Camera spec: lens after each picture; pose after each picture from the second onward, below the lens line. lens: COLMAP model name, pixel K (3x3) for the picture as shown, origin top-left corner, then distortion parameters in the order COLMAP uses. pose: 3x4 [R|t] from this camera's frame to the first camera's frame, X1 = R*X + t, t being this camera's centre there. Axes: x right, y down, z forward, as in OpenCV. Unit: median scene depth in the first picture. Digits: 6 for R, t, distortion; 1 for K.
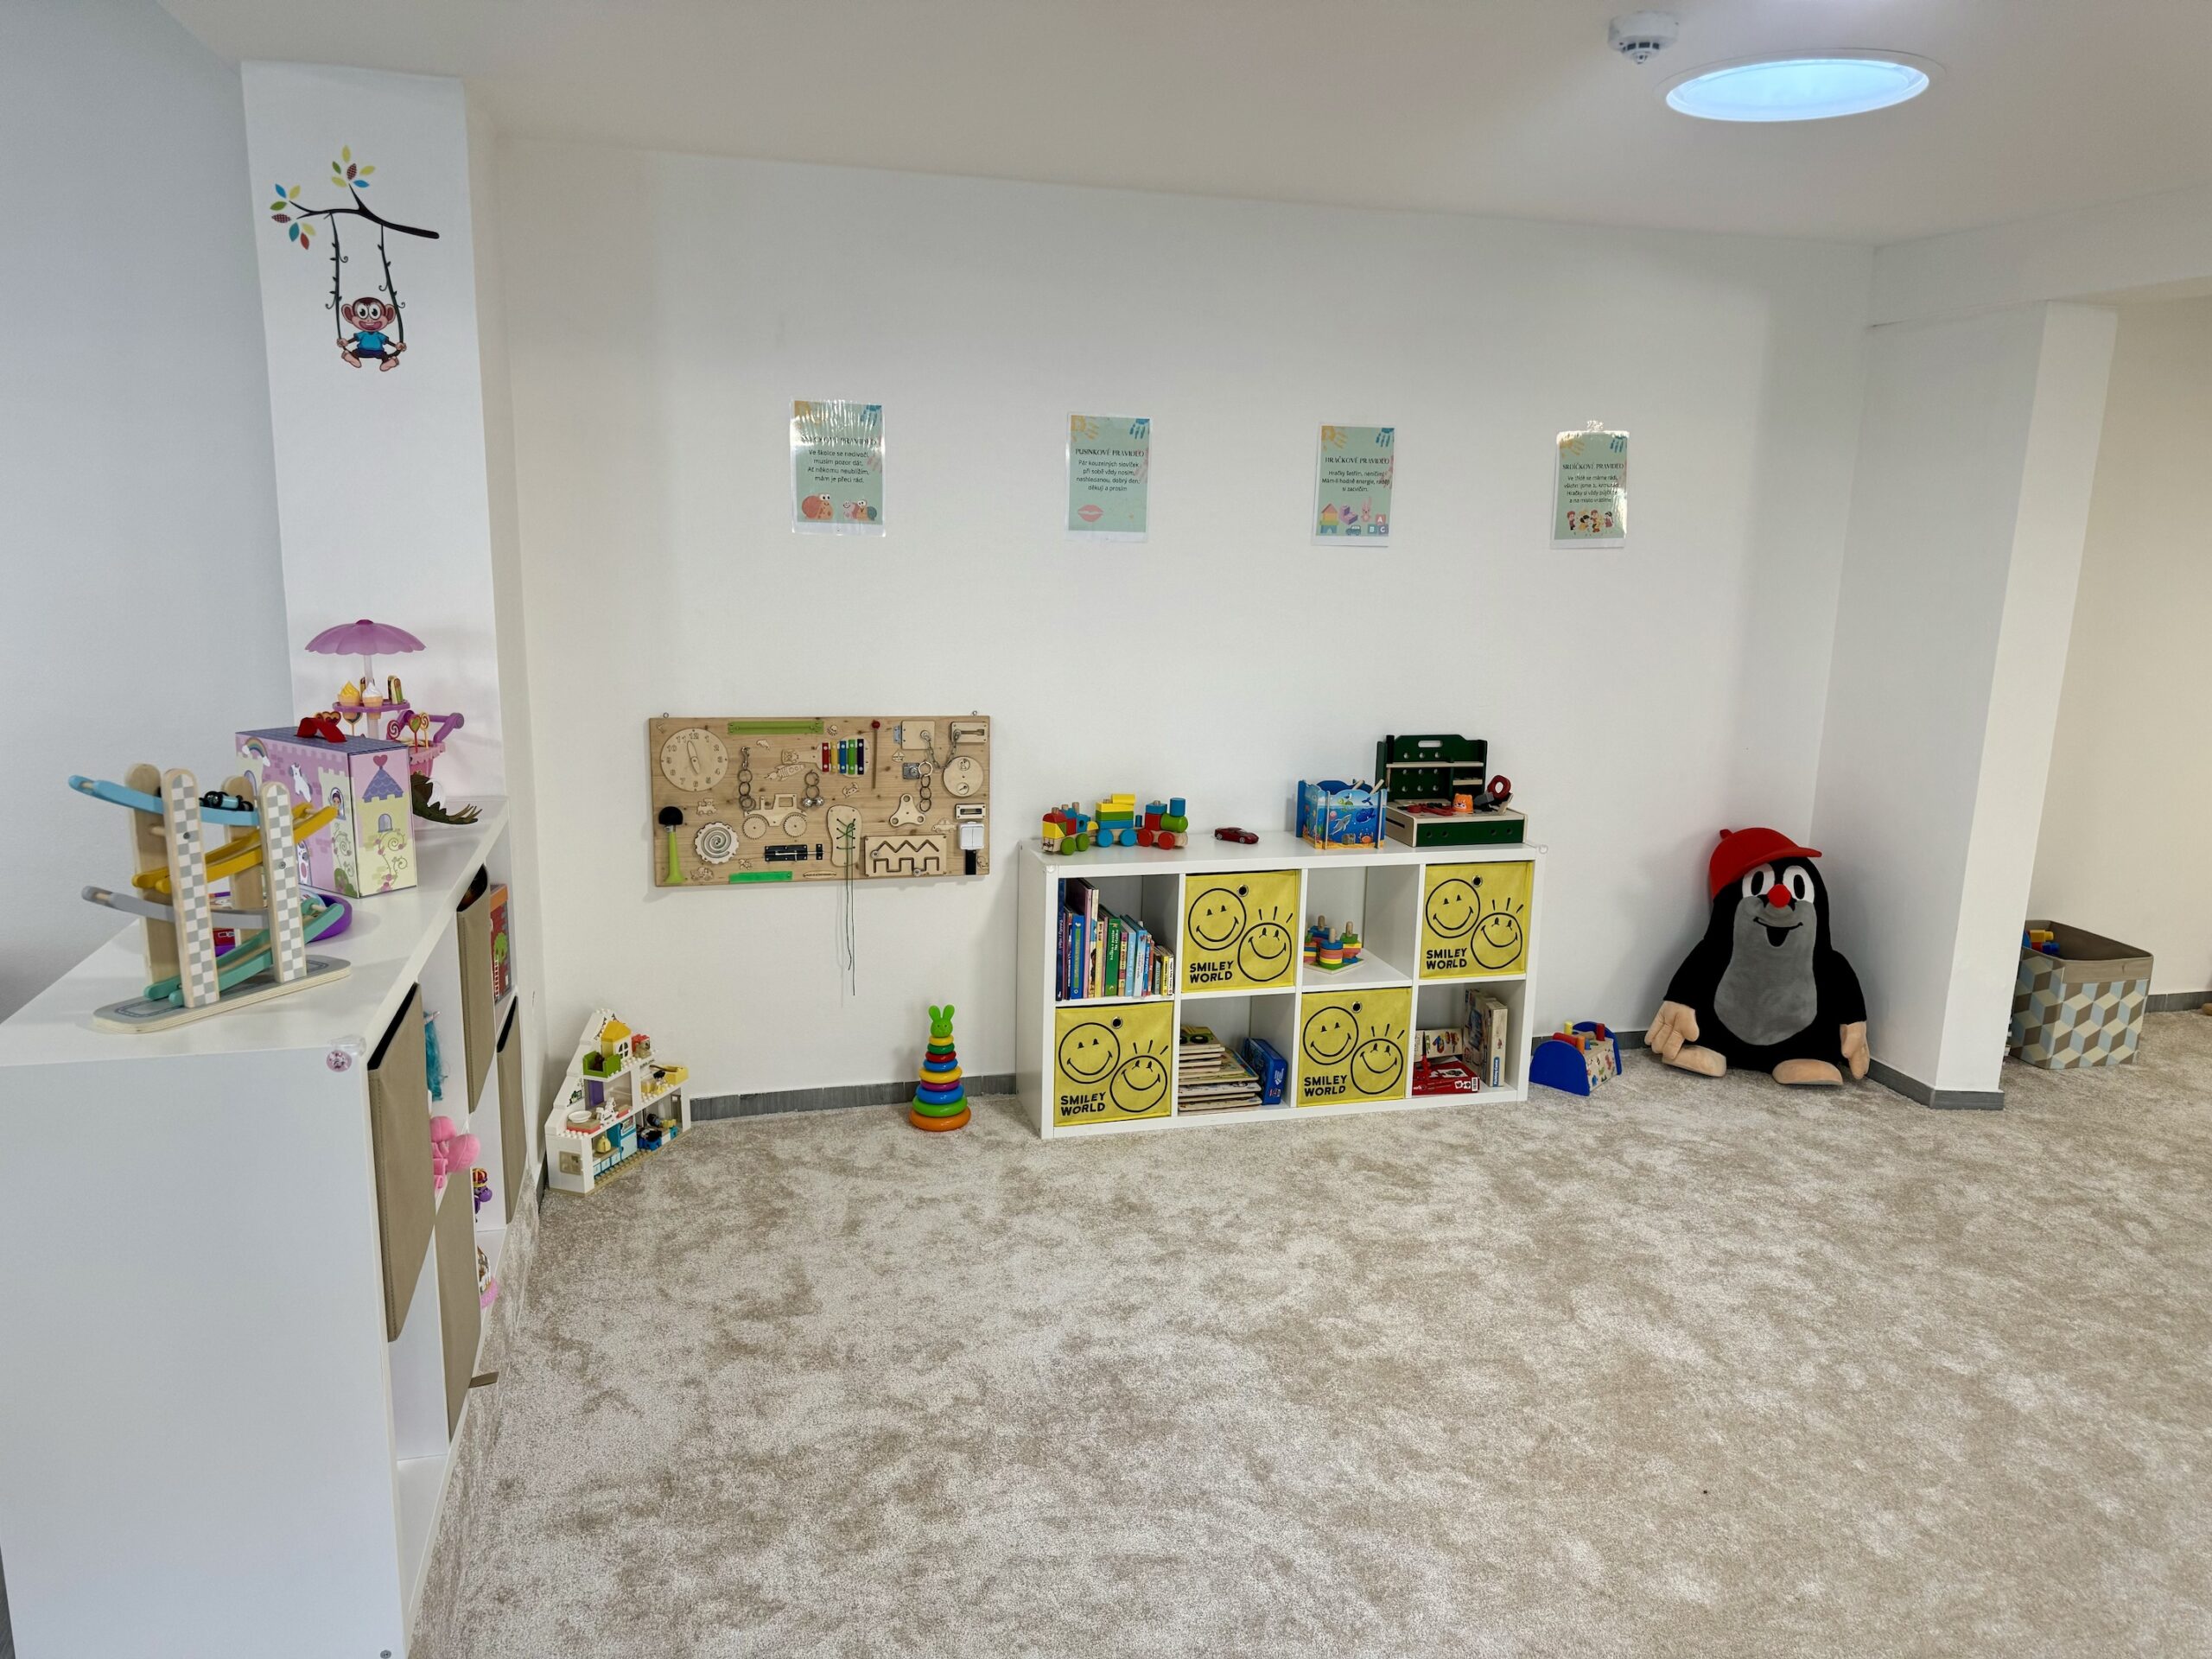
lens RADIAL K [[1555.8, 0, 1106.0], [0, 1555.8, 829.5], [0, 0, 1]] dist [0.091956, -0.151707]
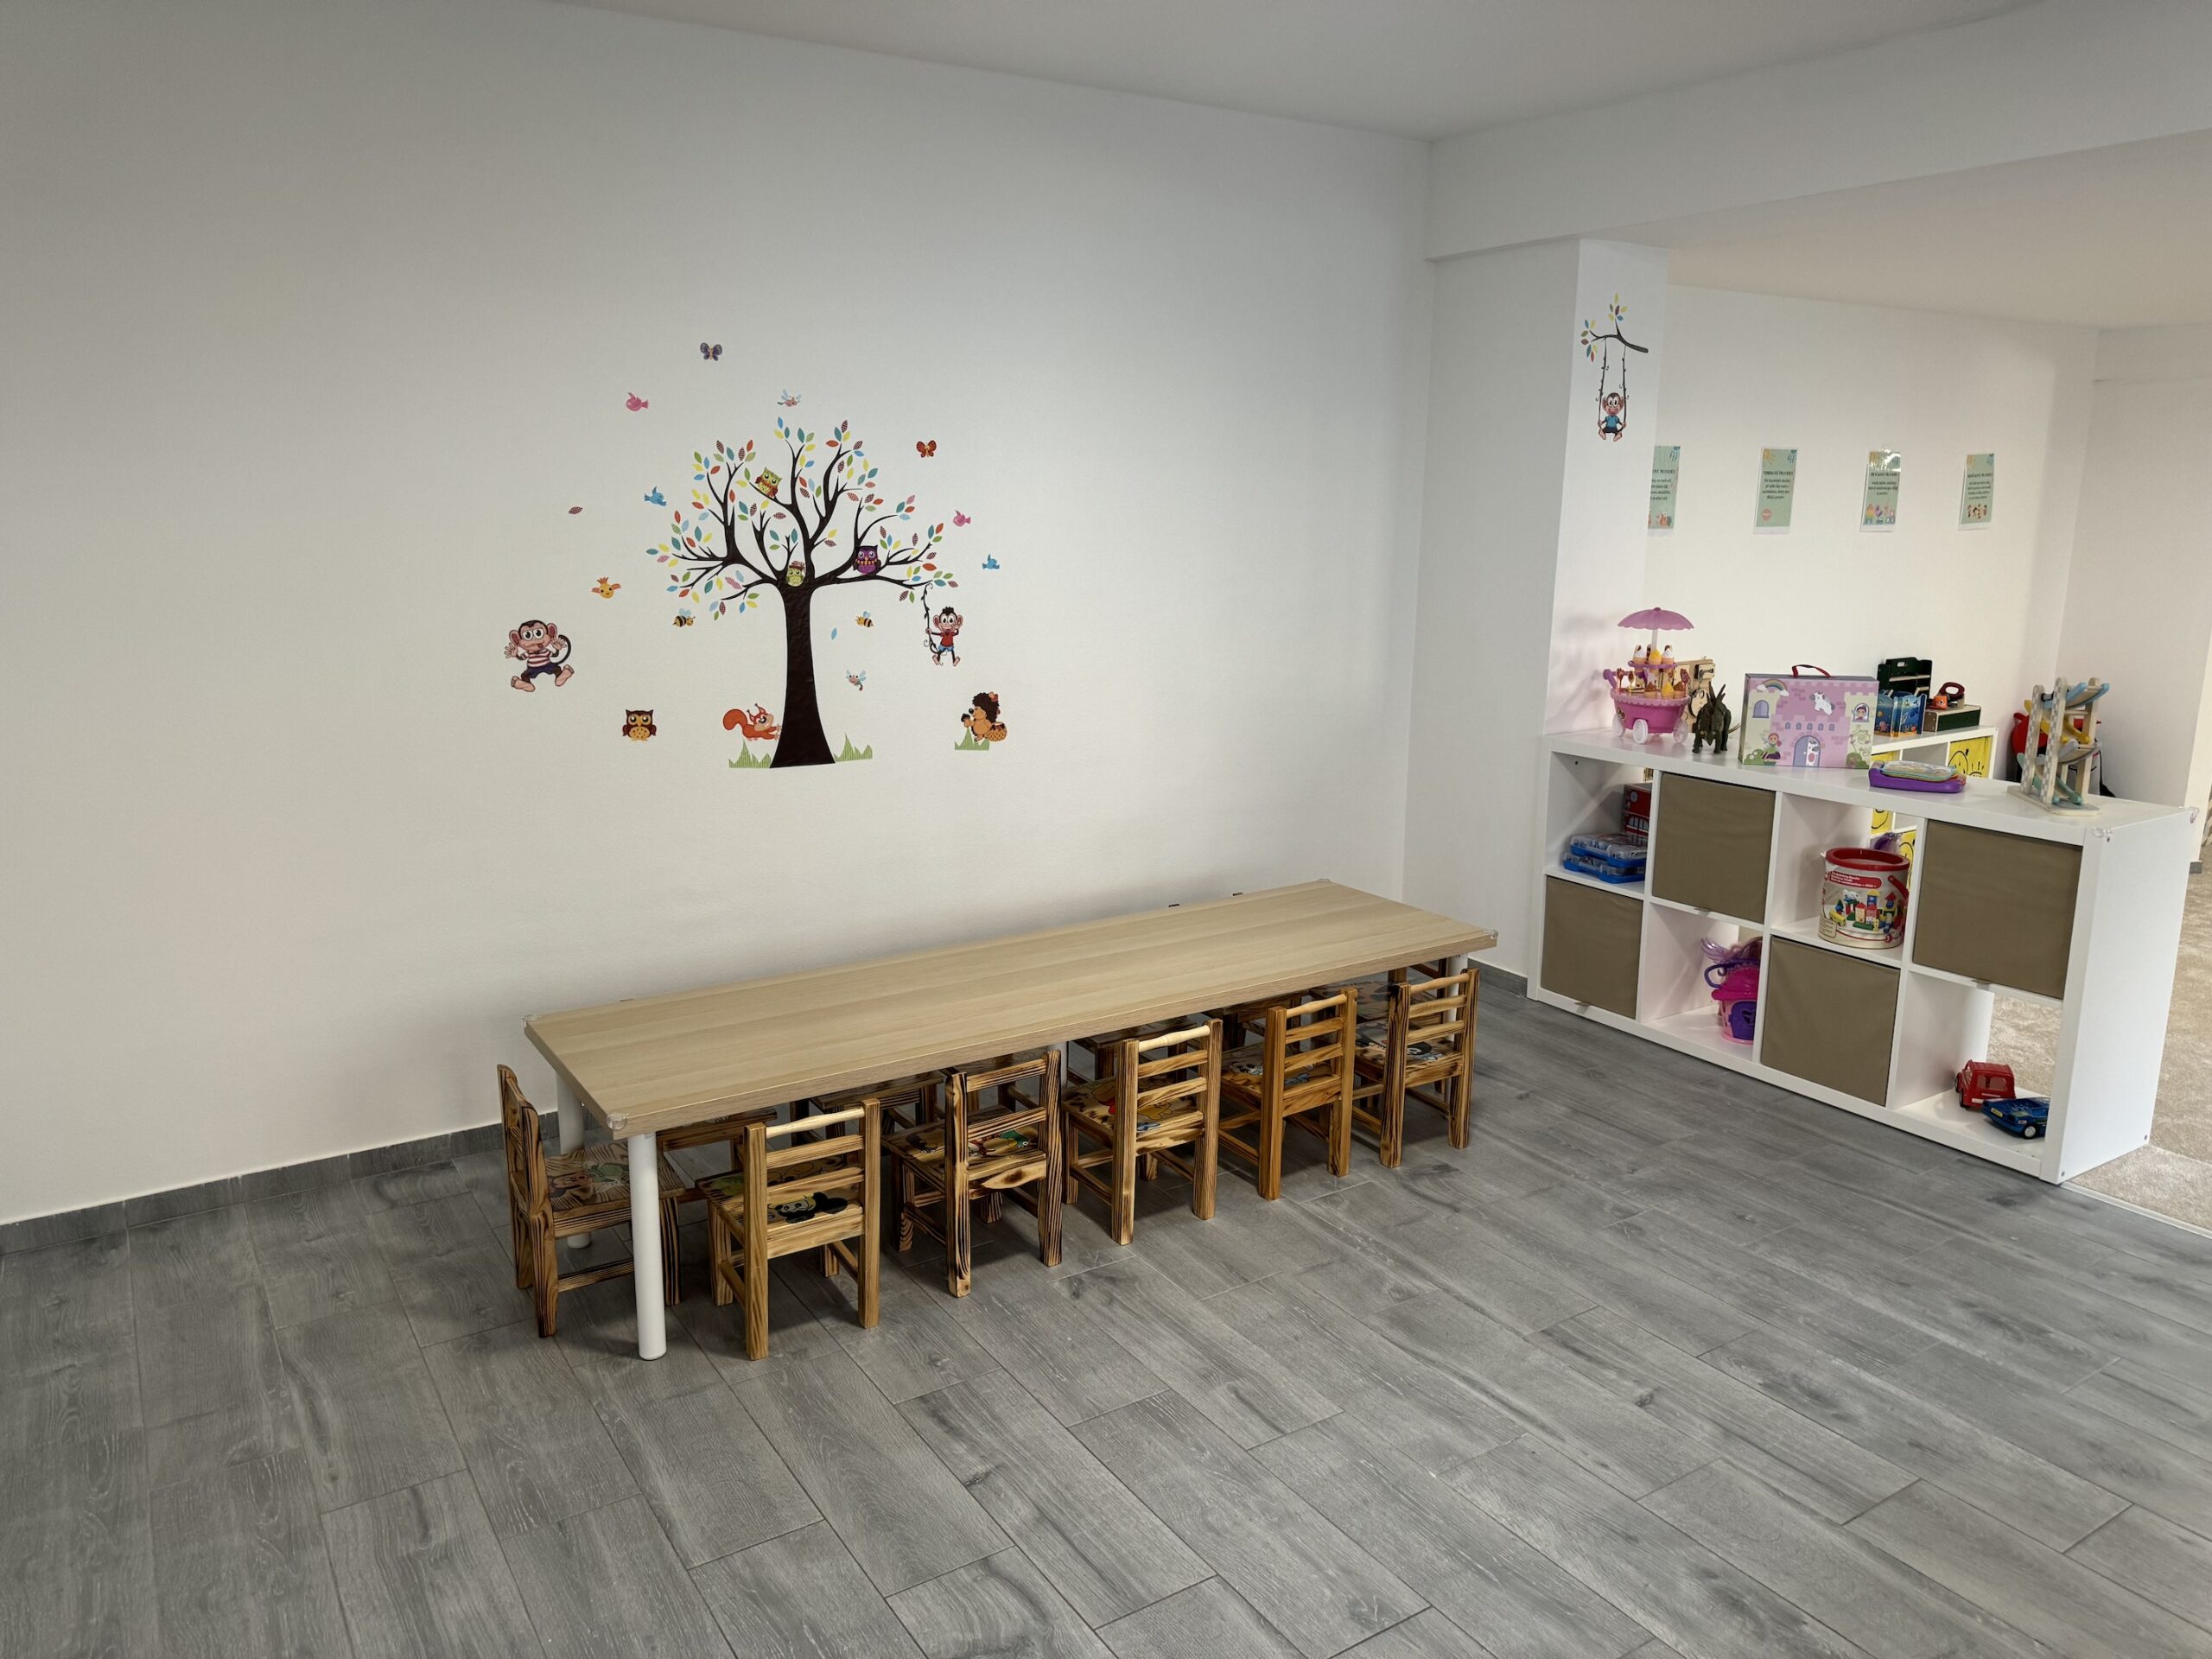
lens RADIAL K [[1555.8, 0, 1106.0], [0, 1555.8, 829.5], [0, 0, 1]] dist [0.091956, -0.151707]
pose [[0.950278, -0.087638, 0.298818, -1.095262], [0.082335, 0.996144, 0.030314, -0.007474], [-0.300322, -0.004204, 0.953828, -0.218264]]
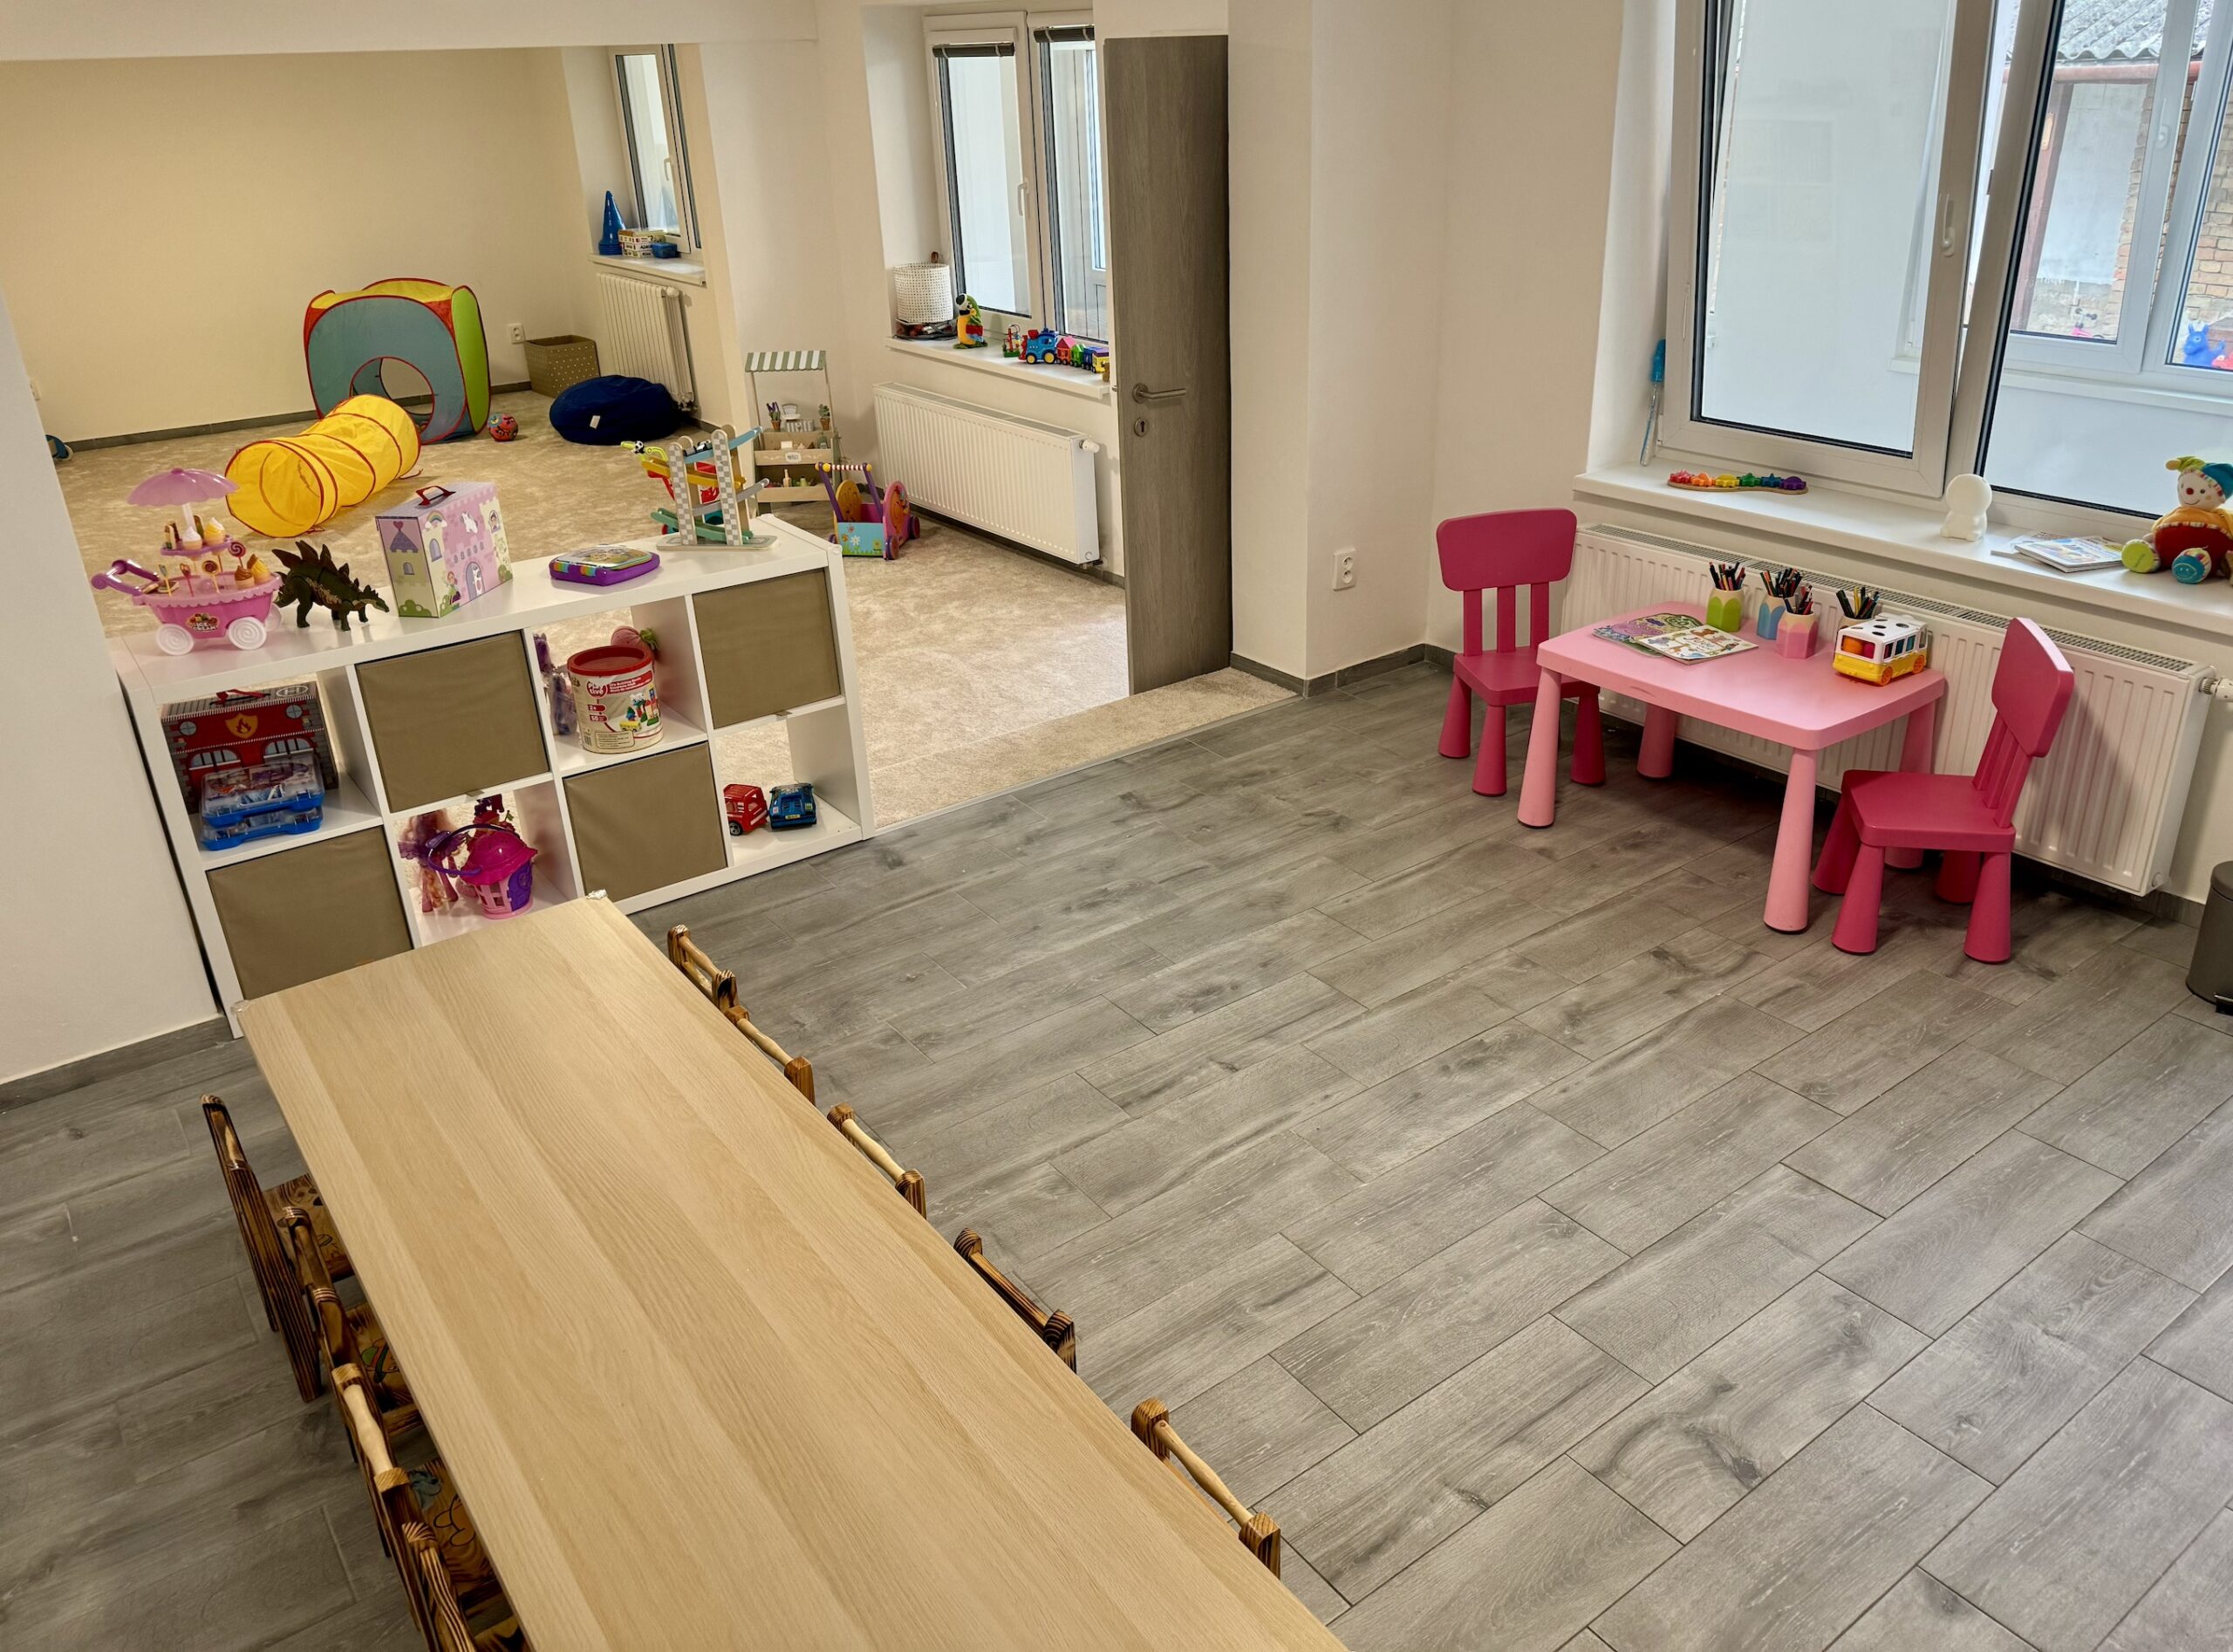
lens RADIAL K [[1651.6, 0, 1156.4], [0, 1651.6, 775.6], [0, 0, 1]] dist [0.149806, -0.283625]
pose [[-0.378593, -0.383244, 0.842491, -1.353536], [0.207697, 0.851855, 0.480837, -0.280367], [-0.901959, 0.357025, -0.242907, 0.561335]]
